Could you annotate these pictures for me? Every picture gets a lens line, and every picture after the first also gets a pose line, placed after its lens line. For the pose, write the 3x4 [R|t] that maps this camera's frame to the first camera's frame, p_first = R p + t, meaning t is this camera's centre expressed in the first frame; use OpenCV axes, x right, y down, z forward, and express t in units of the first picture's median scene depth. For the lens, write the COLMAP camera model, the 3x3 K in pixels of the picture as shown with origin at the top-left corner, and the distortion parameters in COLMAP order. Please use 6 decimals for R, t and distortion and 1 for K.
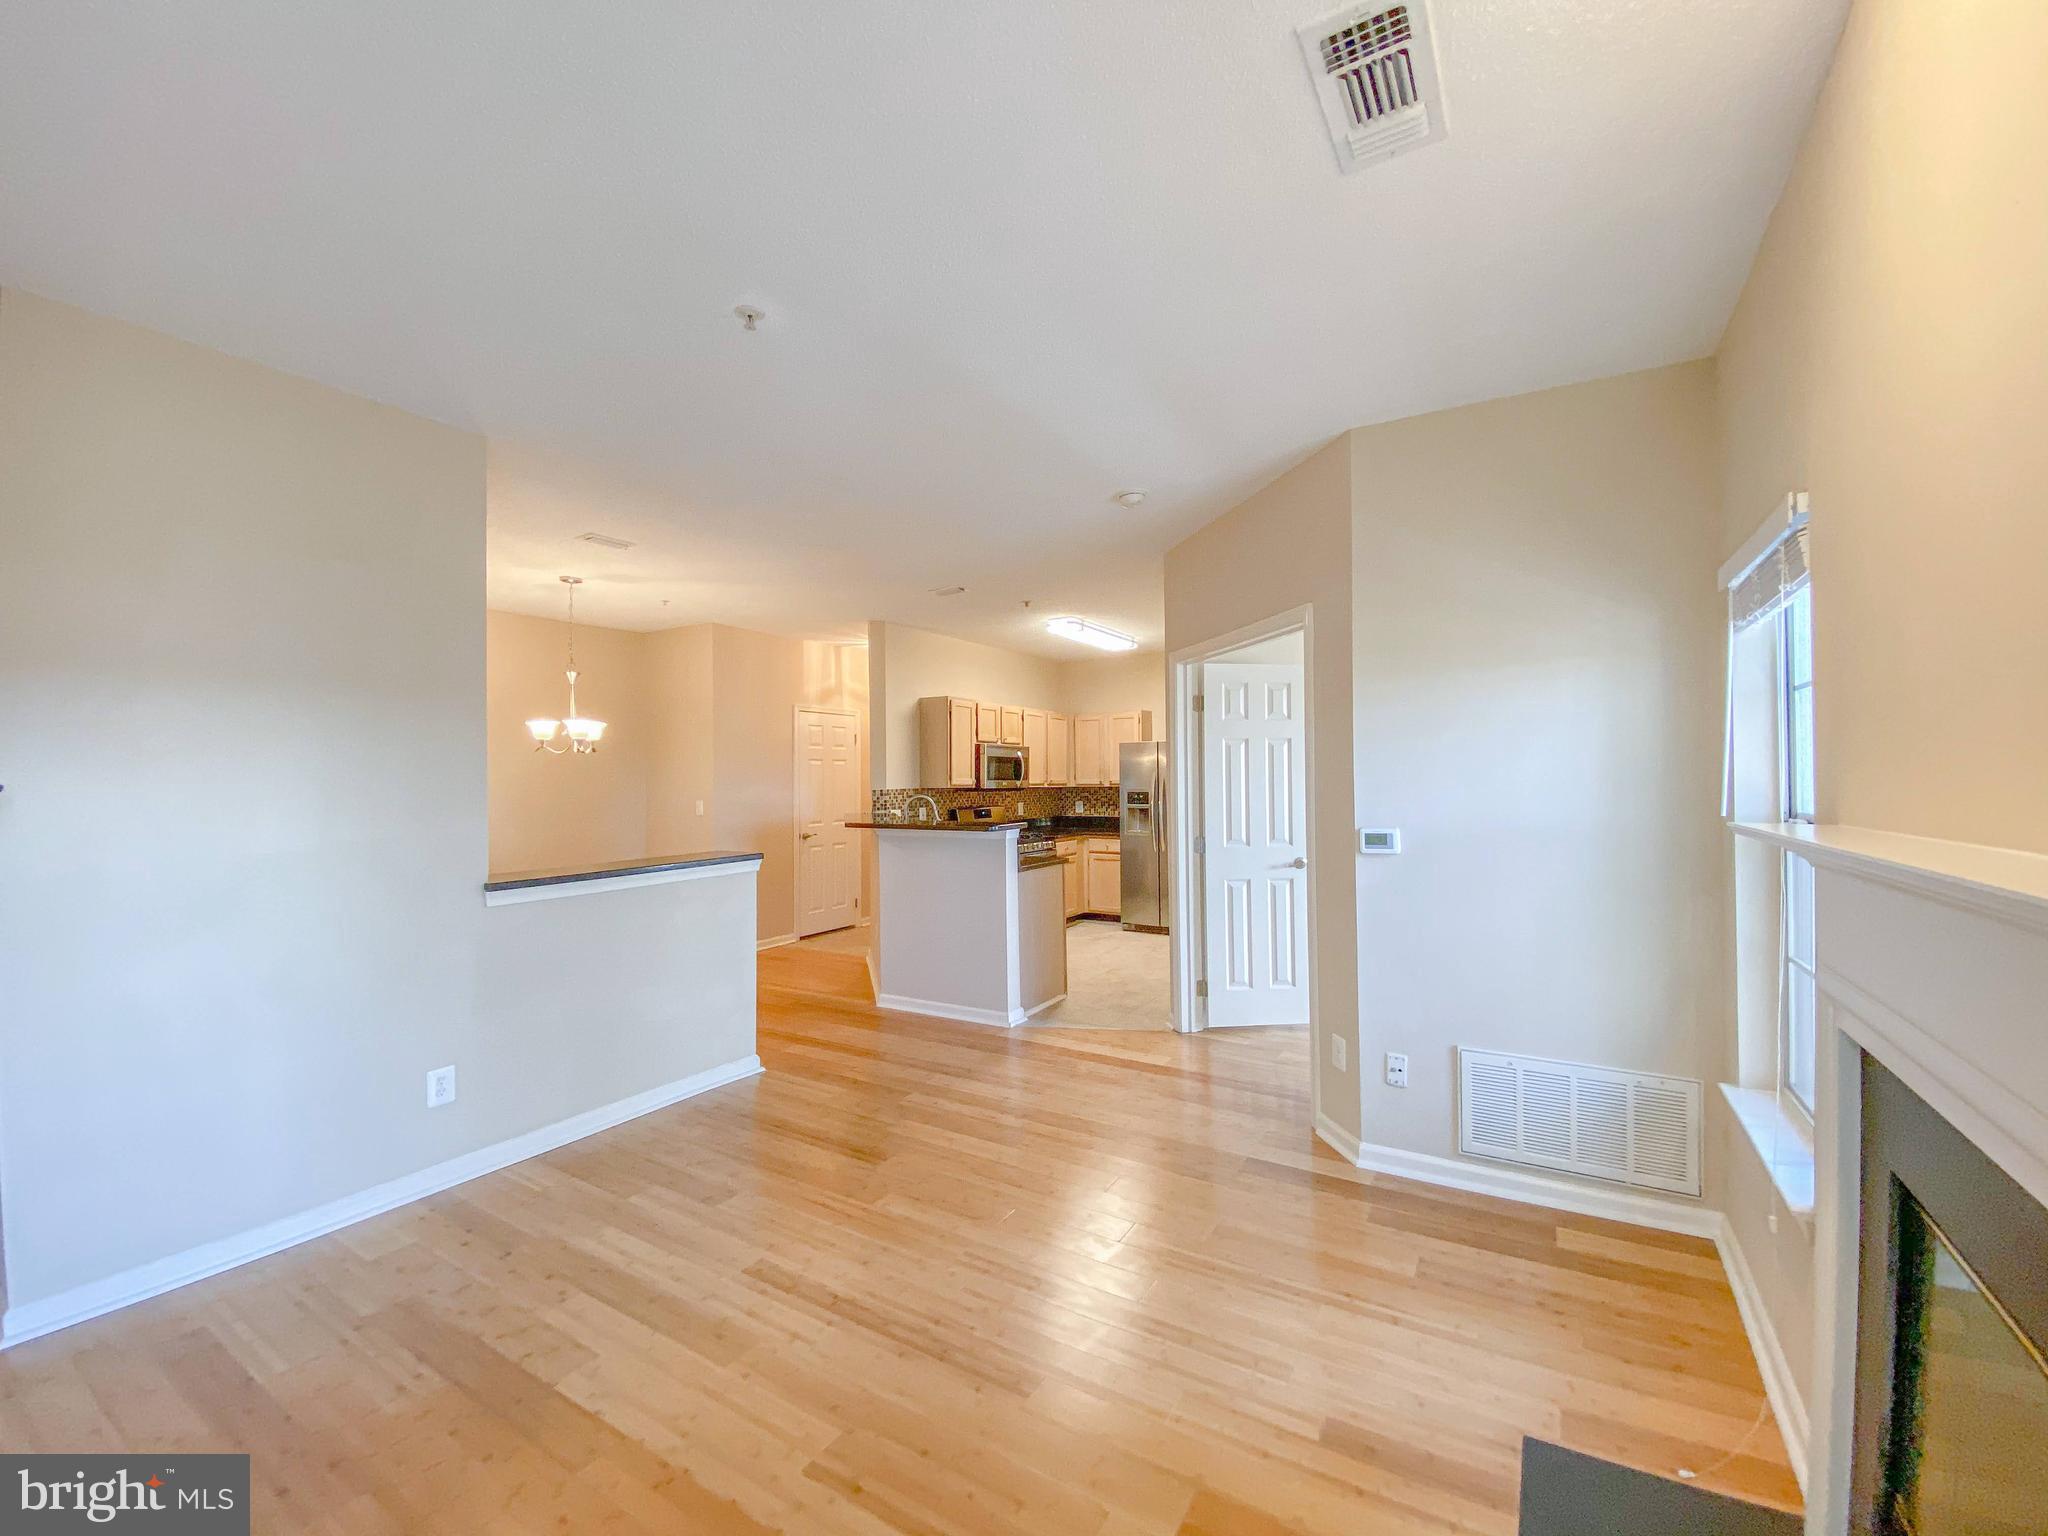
lens RADIAL K [[834.9, 0, 1029.9], [0, 834.9, 782.4], [0, 0, 1]] dist [0.009534, -0.013446]
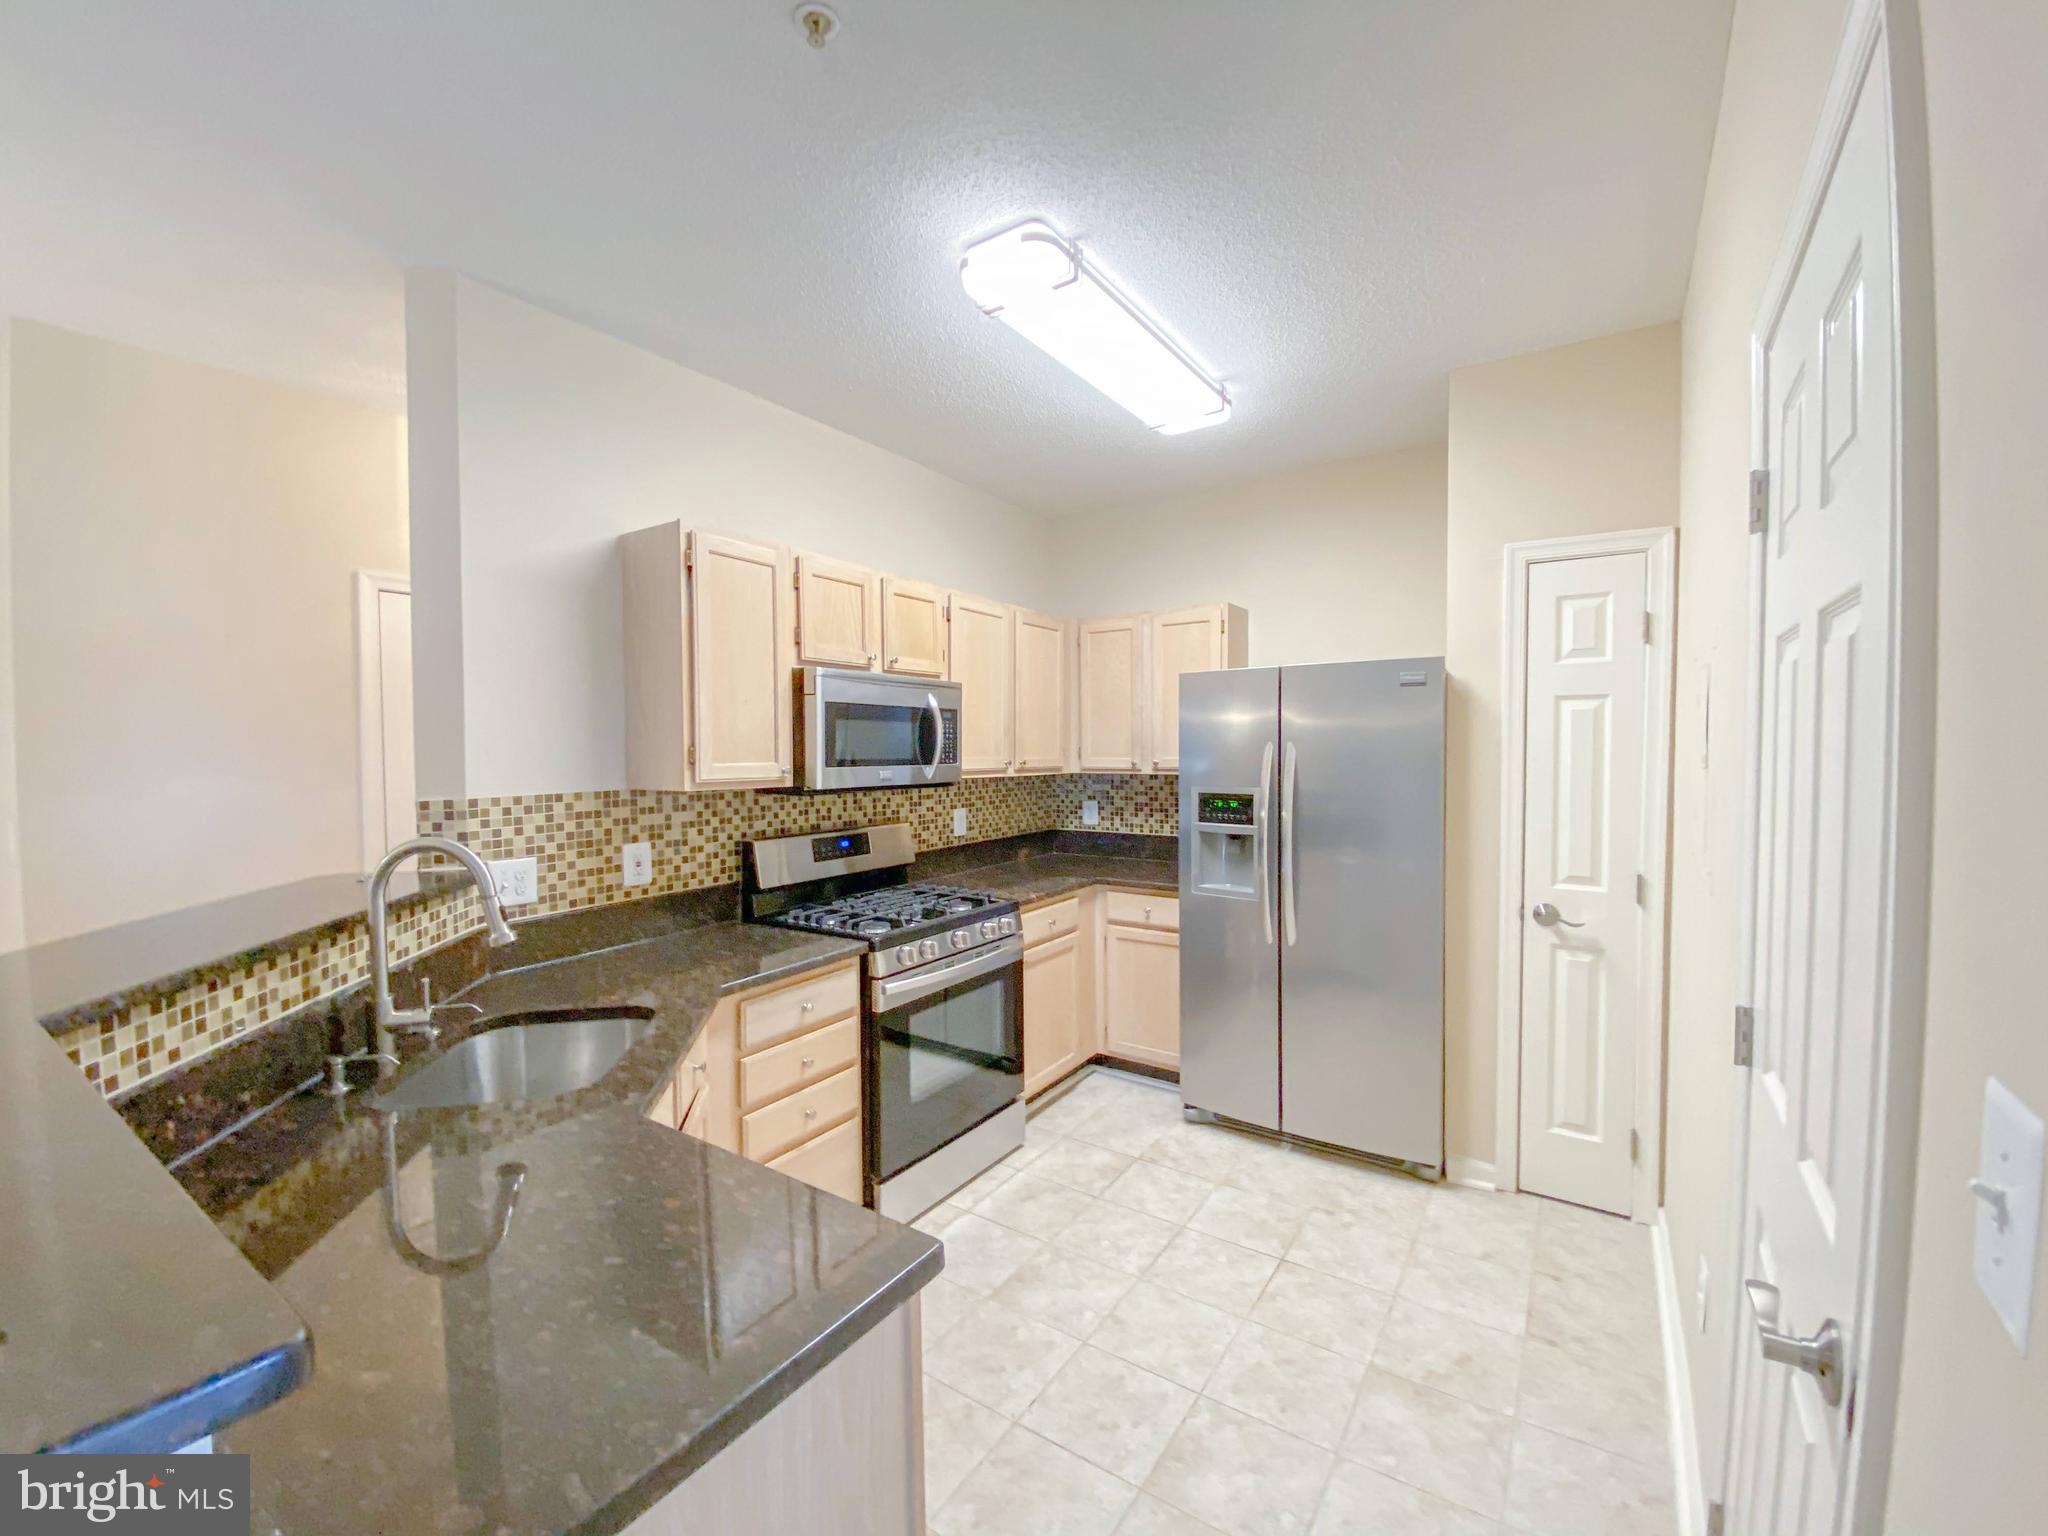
lens RADIAL K [[834.9, 0, 1014.8], [0, 834.9, 769.6], [0, 0, 1]] dist [0.009534, -0.013446]
pose [[0.998056, 0.004579, -0.062159, 0.056743], [-0.002858, 0.999611, 0.027741, -0.012030], [0.062261, -0.027509, 0.997681, 0.643339]]
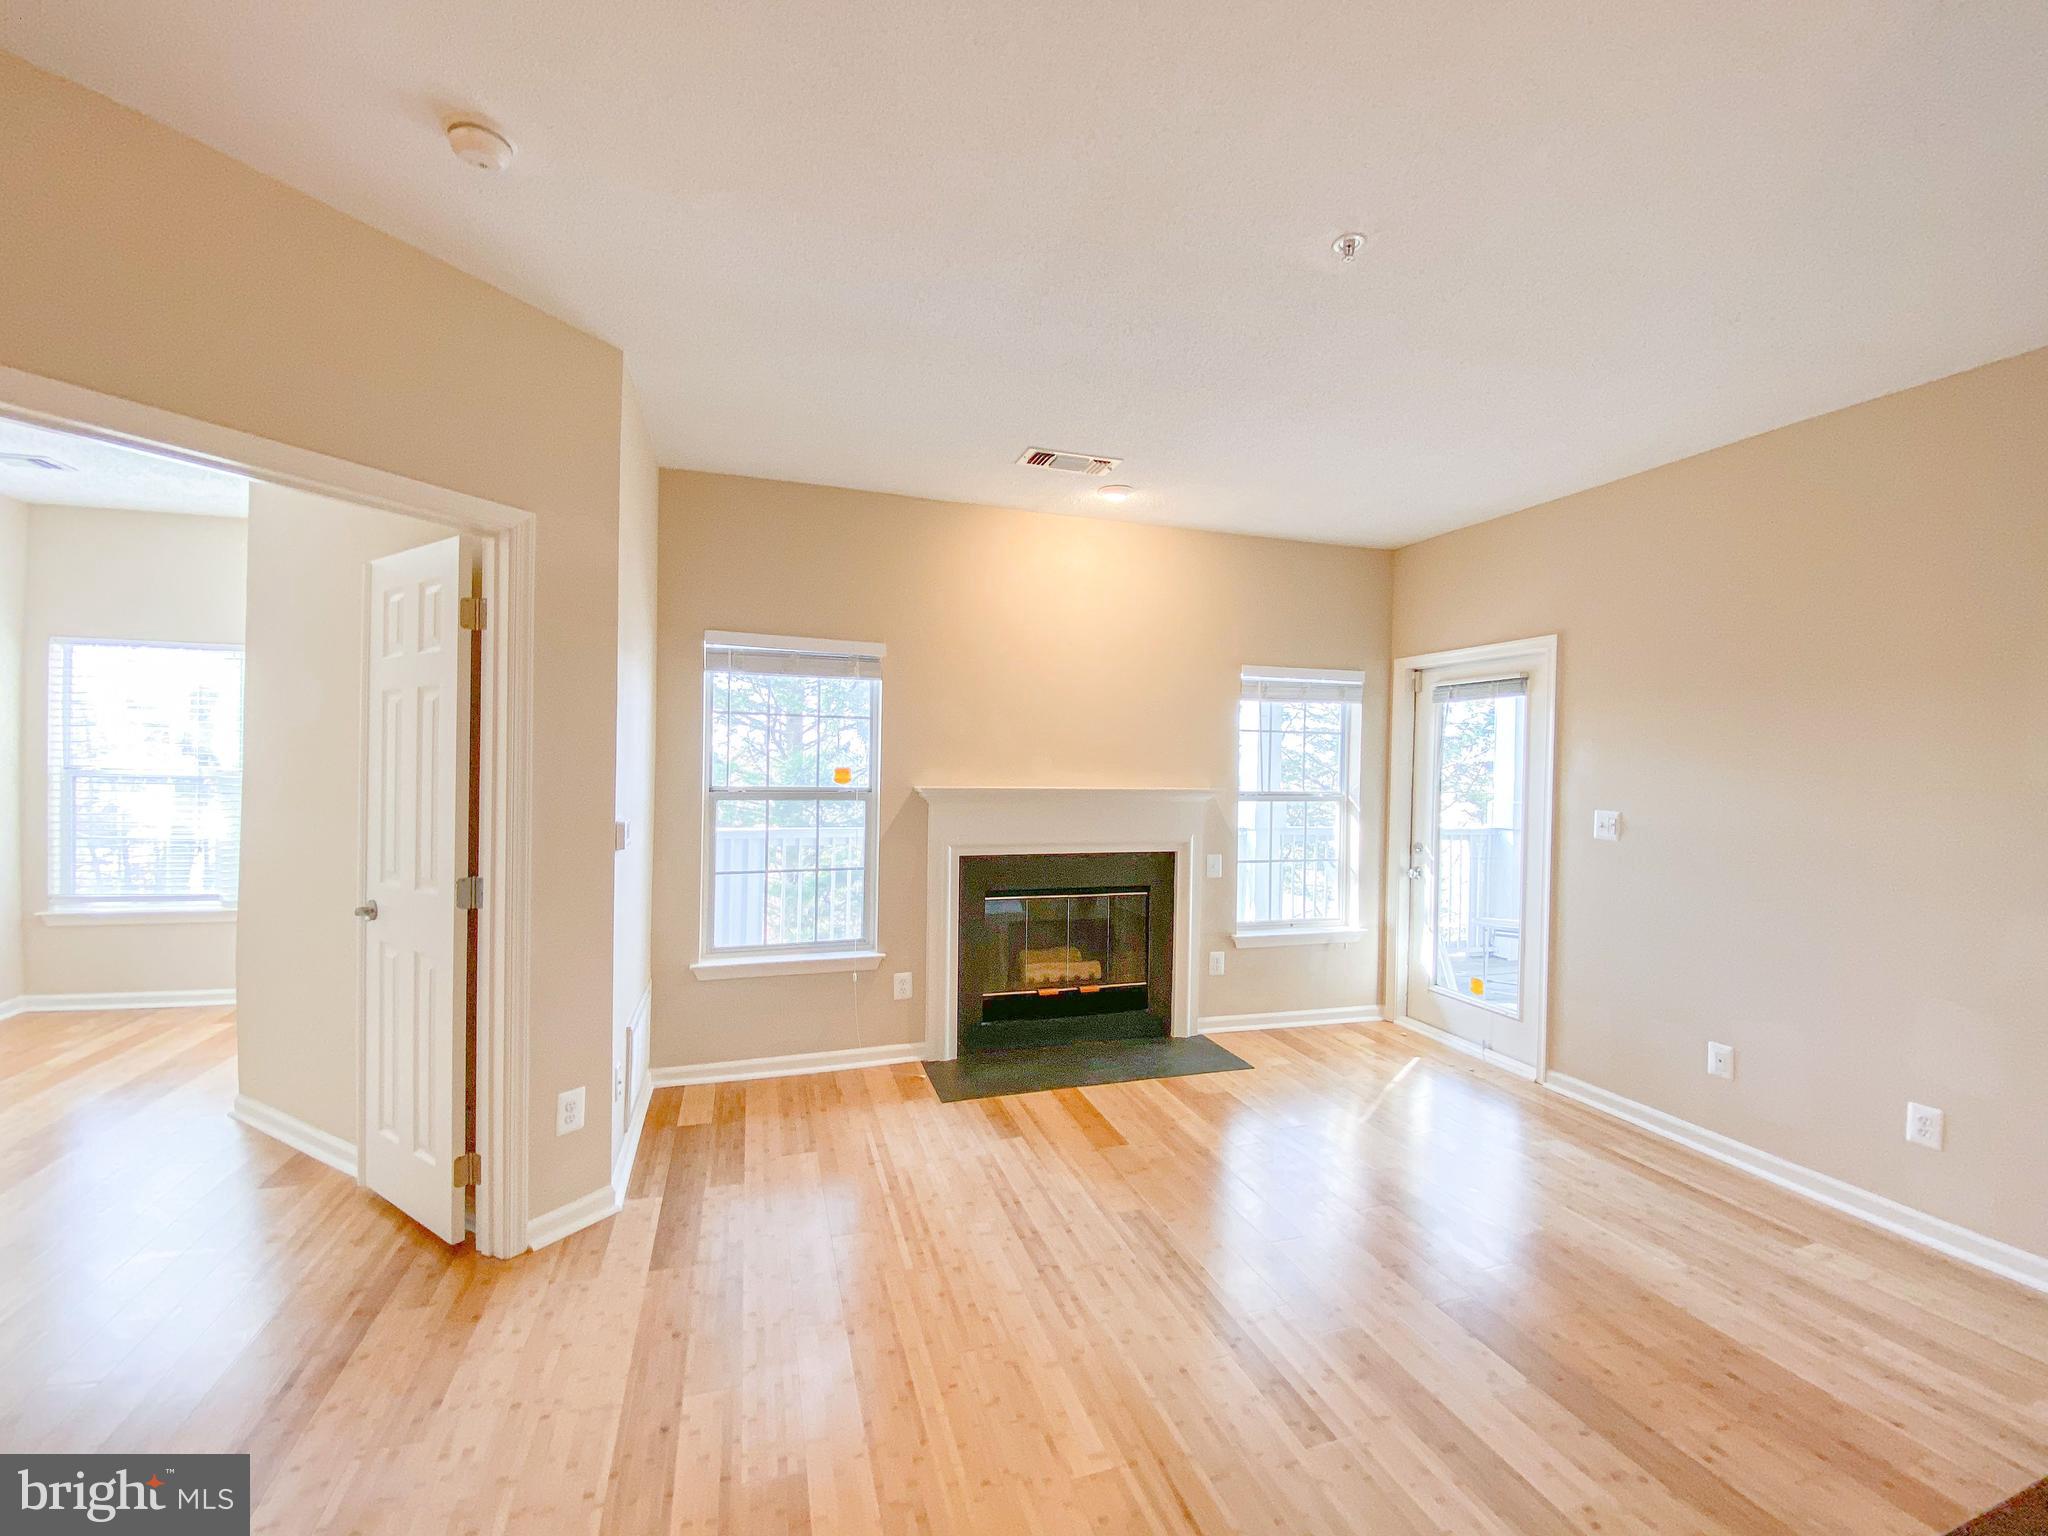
lens RADIAL K [[834.9, 0, 1015.5], [0, 834.9, 760.6], [0, 0, 1]] dist [0.009534, -0.013446]
pose [[-0.750263, 0.000502, 0.661139, -0.214569], [-0.008513, 0.999909, -0.010420, -0.000914], [-0.661084, -0.013446, -0.750191, 0.606468]]
